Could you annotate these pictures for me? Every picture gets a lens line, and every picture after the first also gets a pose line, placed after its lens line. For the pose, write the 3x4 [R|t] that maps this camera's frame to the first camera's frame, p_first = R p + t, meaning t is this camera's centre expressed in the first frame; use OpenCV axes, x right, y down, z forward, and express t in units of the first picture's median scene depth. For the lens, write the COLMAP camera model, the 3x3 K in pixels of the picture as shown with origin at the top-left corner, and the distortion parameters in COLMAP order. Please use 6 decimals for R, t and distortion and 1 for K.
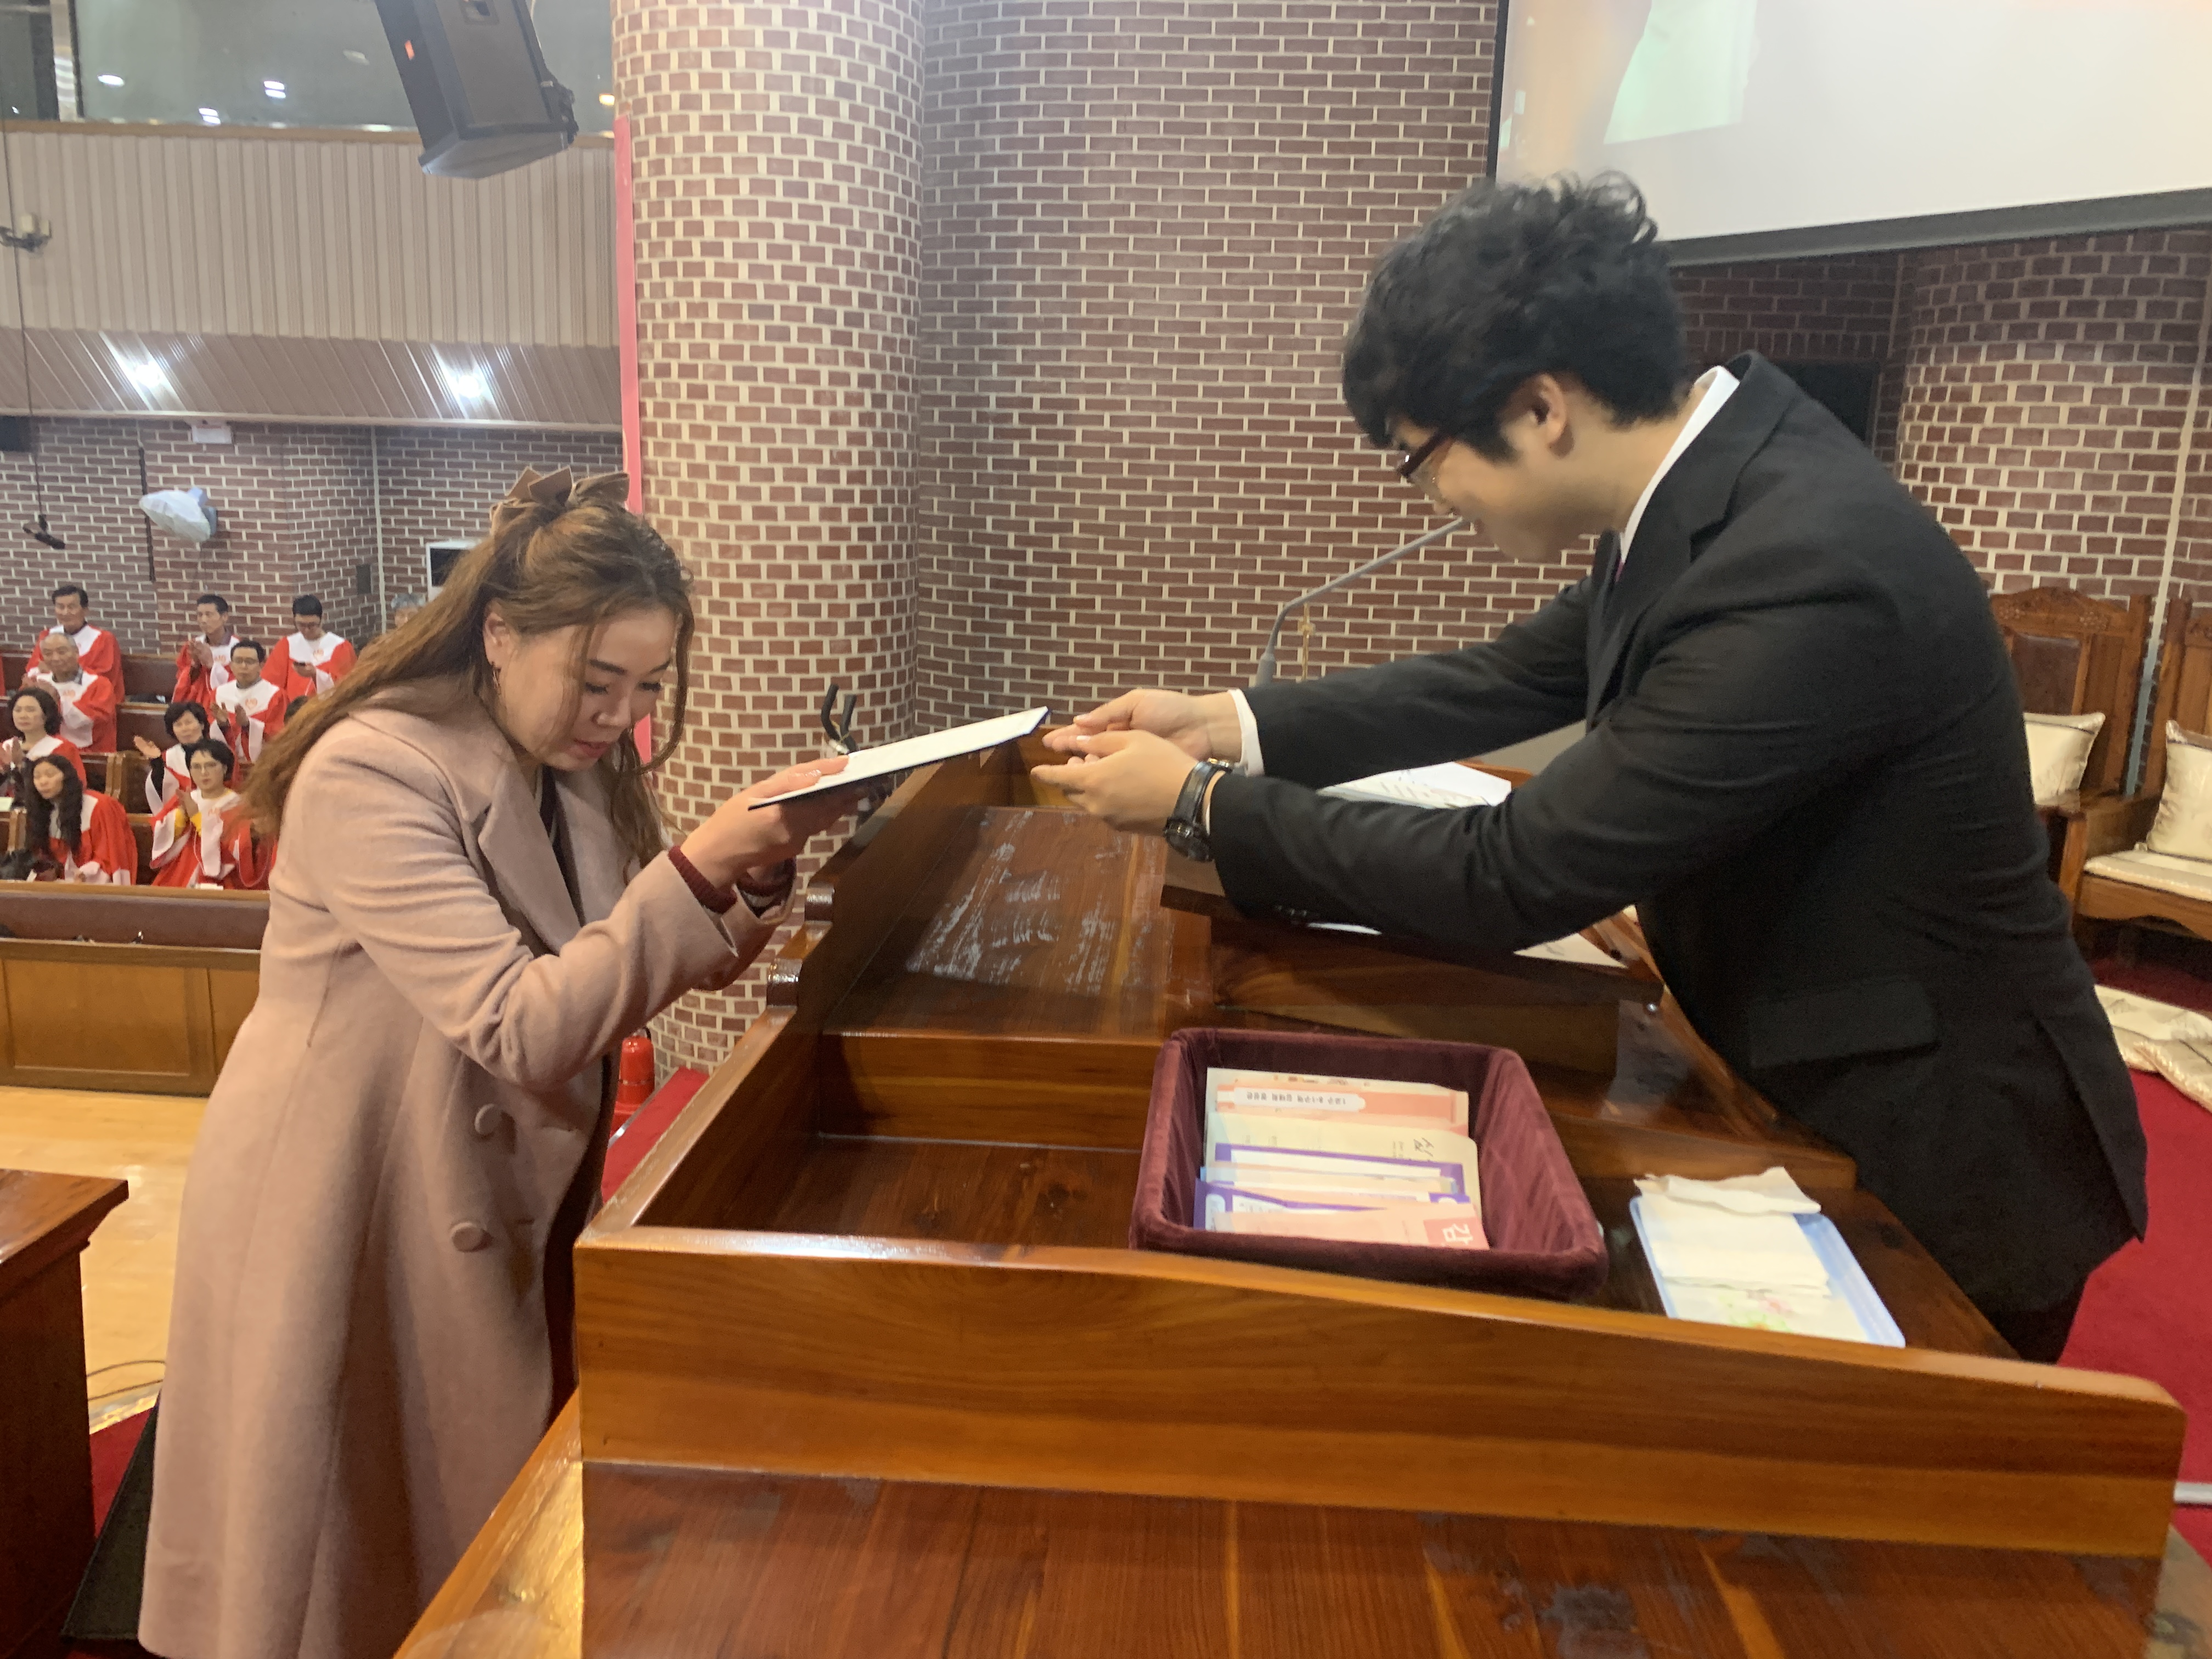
lens RADIAL K [[1708.3, 0, 1108.2], [0, 1708.3, 803.4], [0, 0, 1]] dist [0.019820, -0.015844]
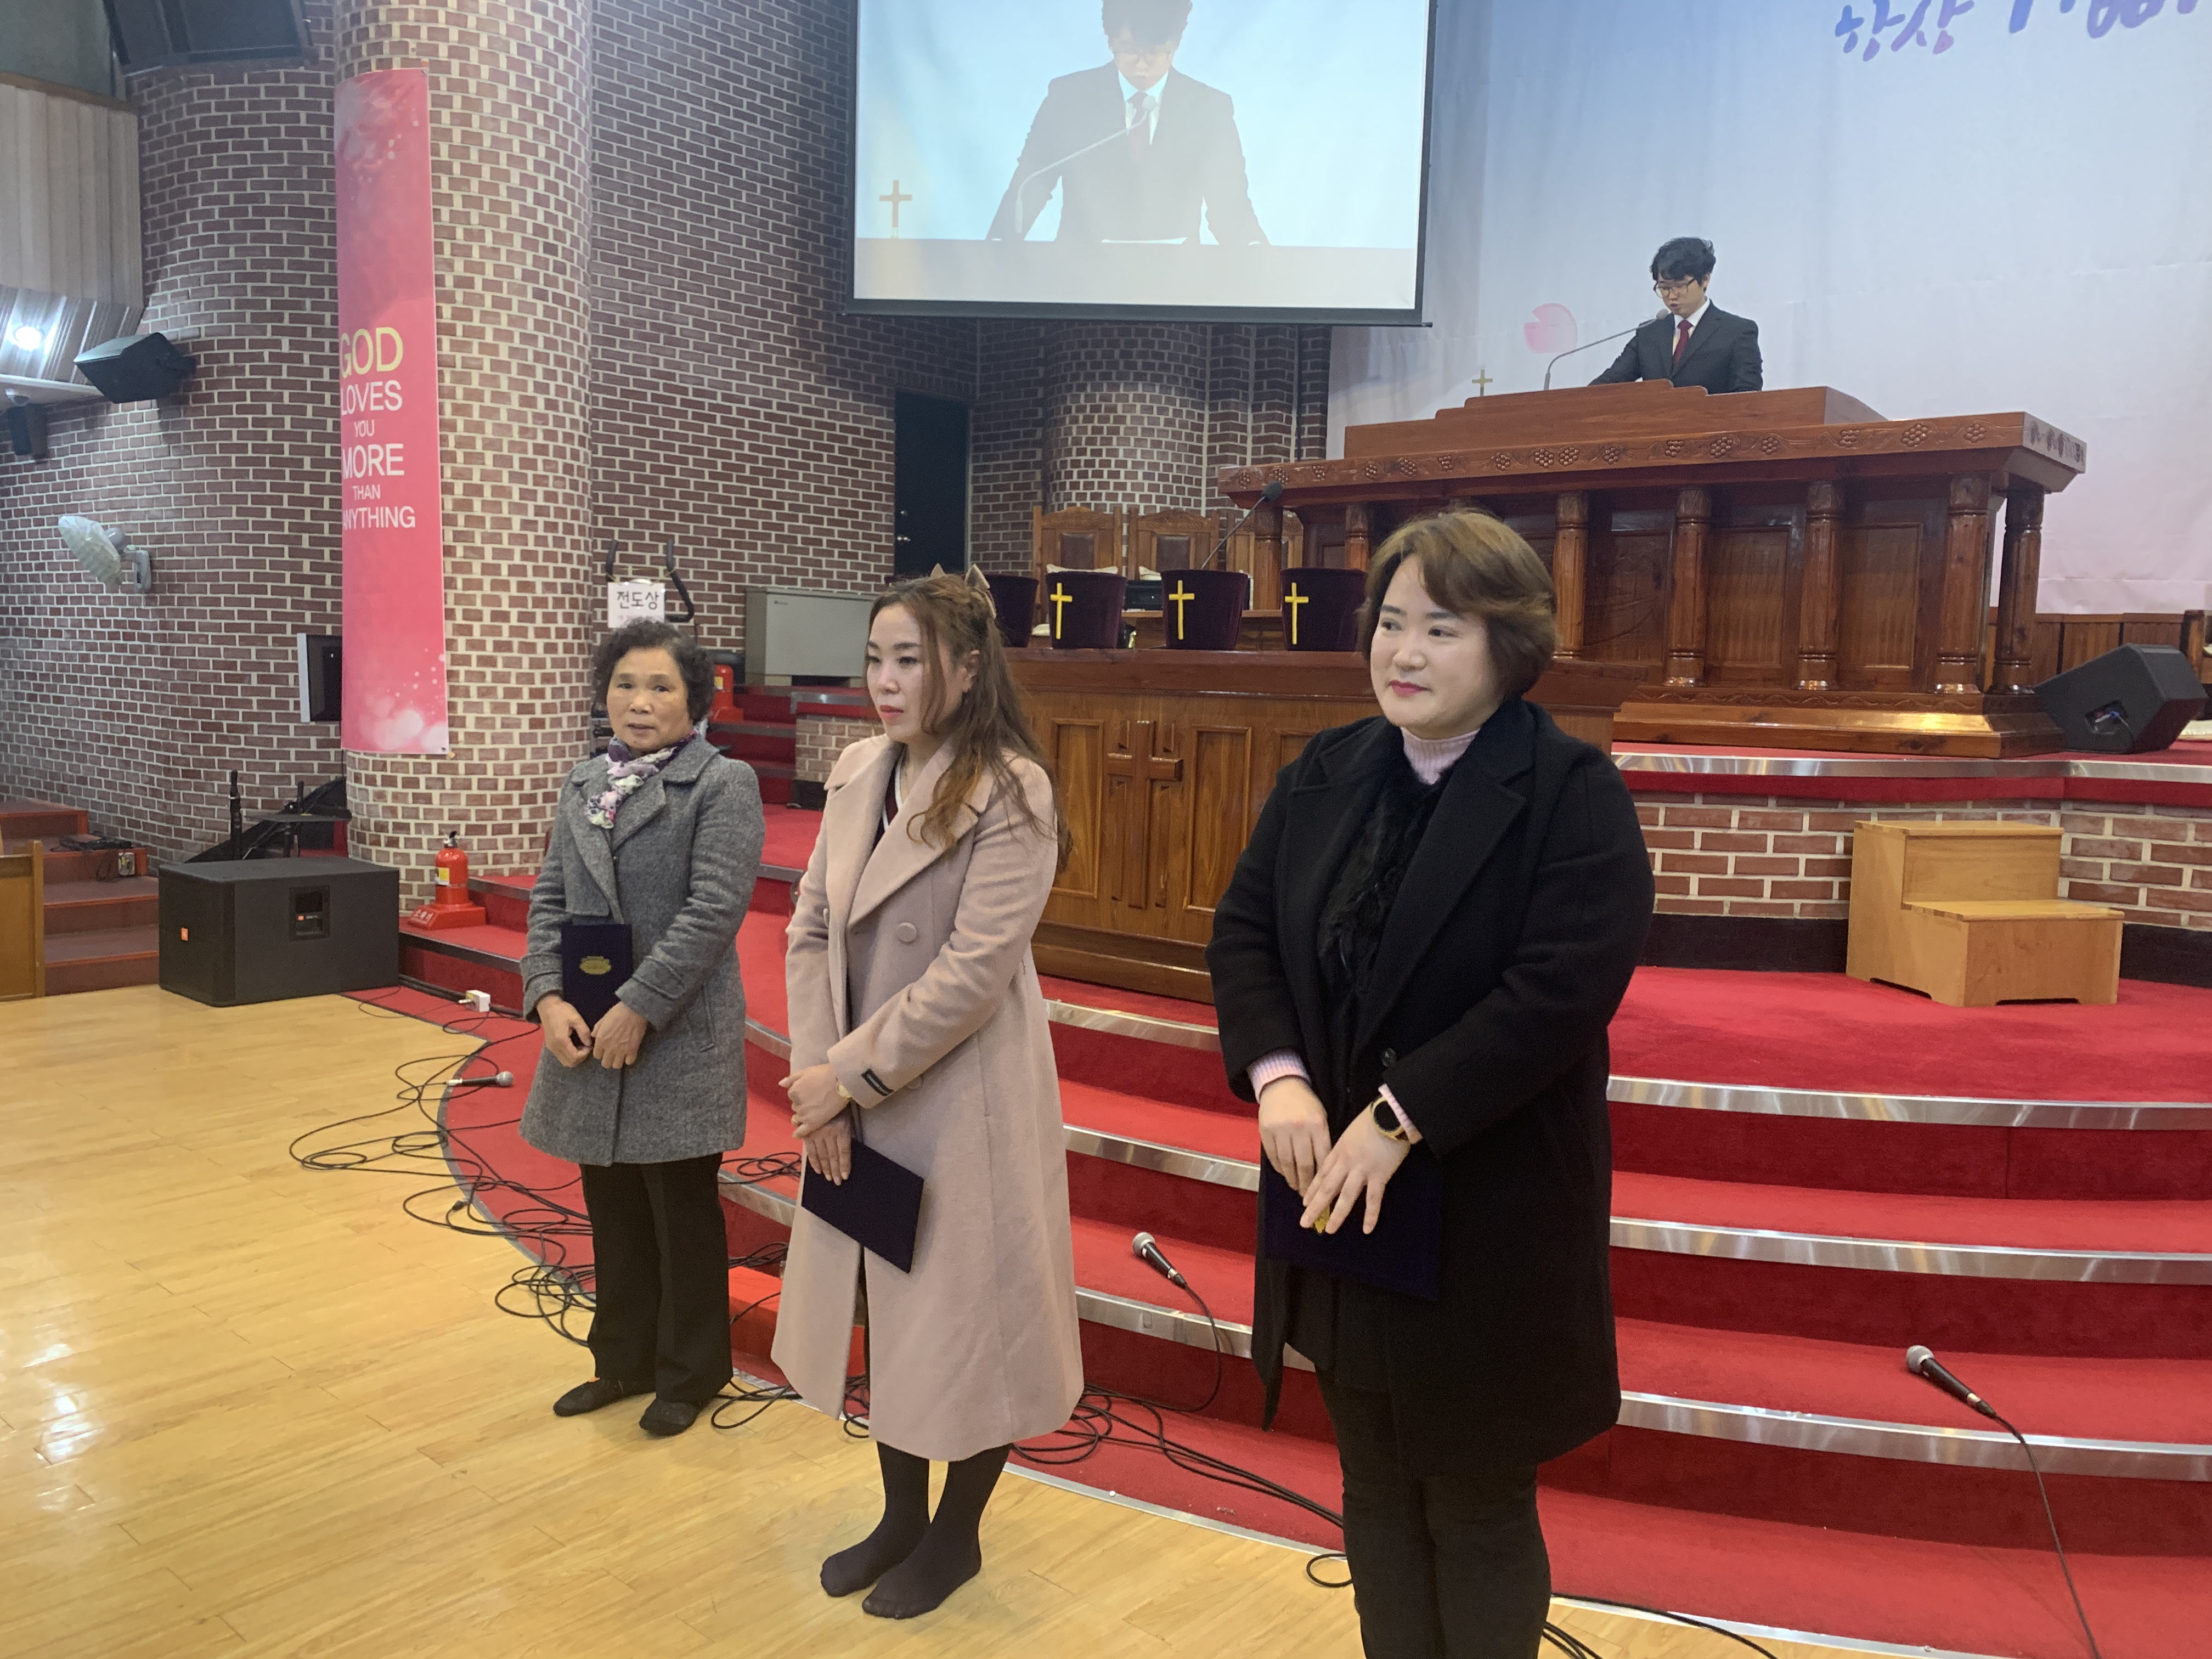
lens RADIAL K [[1708.3, 0, 1116.4], [0, 1708.3, 827.3], [0, 0, 1]] dist [0.019820, -0.015844]
pose [[0.597461, -0.092429, 0.796553, -0.980258], [0.153137, 0.988205, -0.000193, 0.203240], [-0.787140, 0.122097, 0.604569, -0.066305]]
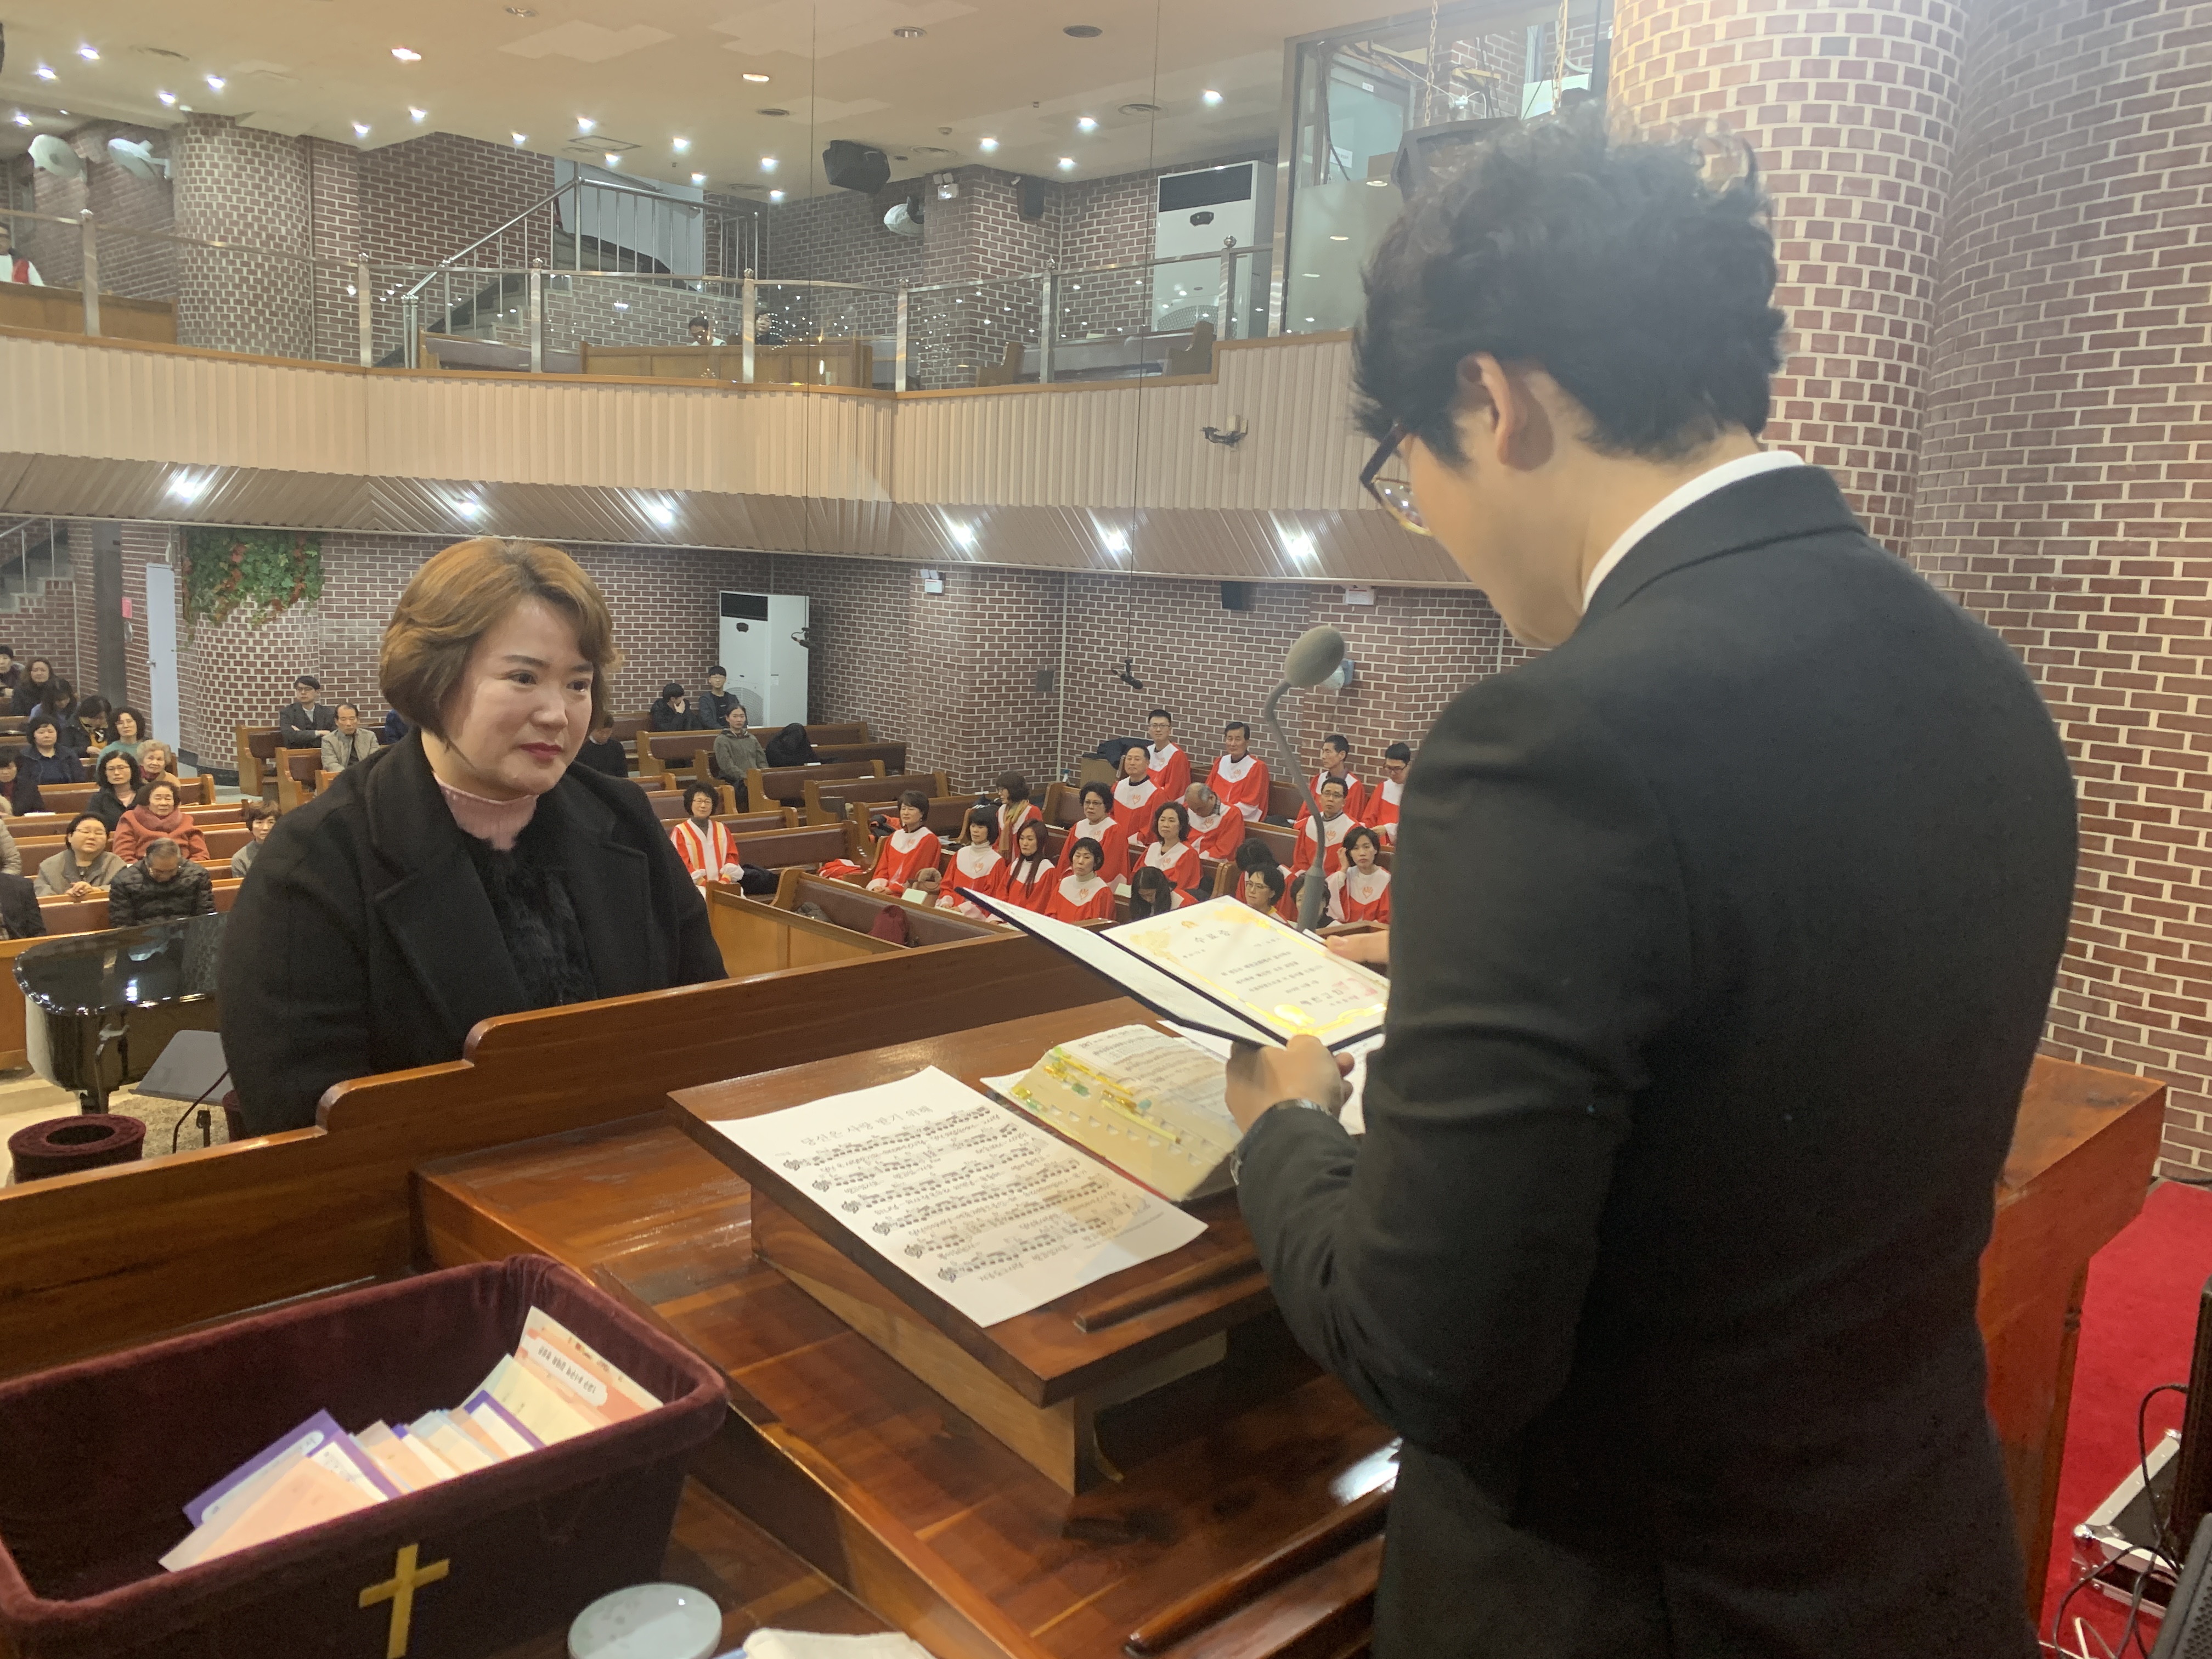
lens RADIAL K [[1708.3, 0, 1124.5], [0, 1708.3, 821.3], [0, 0, 1]] dist [0.019820, -0.015844]
pose [[0.758751, 0.096781, -0.644151, 0.174659], [-0.150303, 0.988227, -0.028566, -0.023363], [0.633803, 0.118493, 0.764365, 0.102506]]
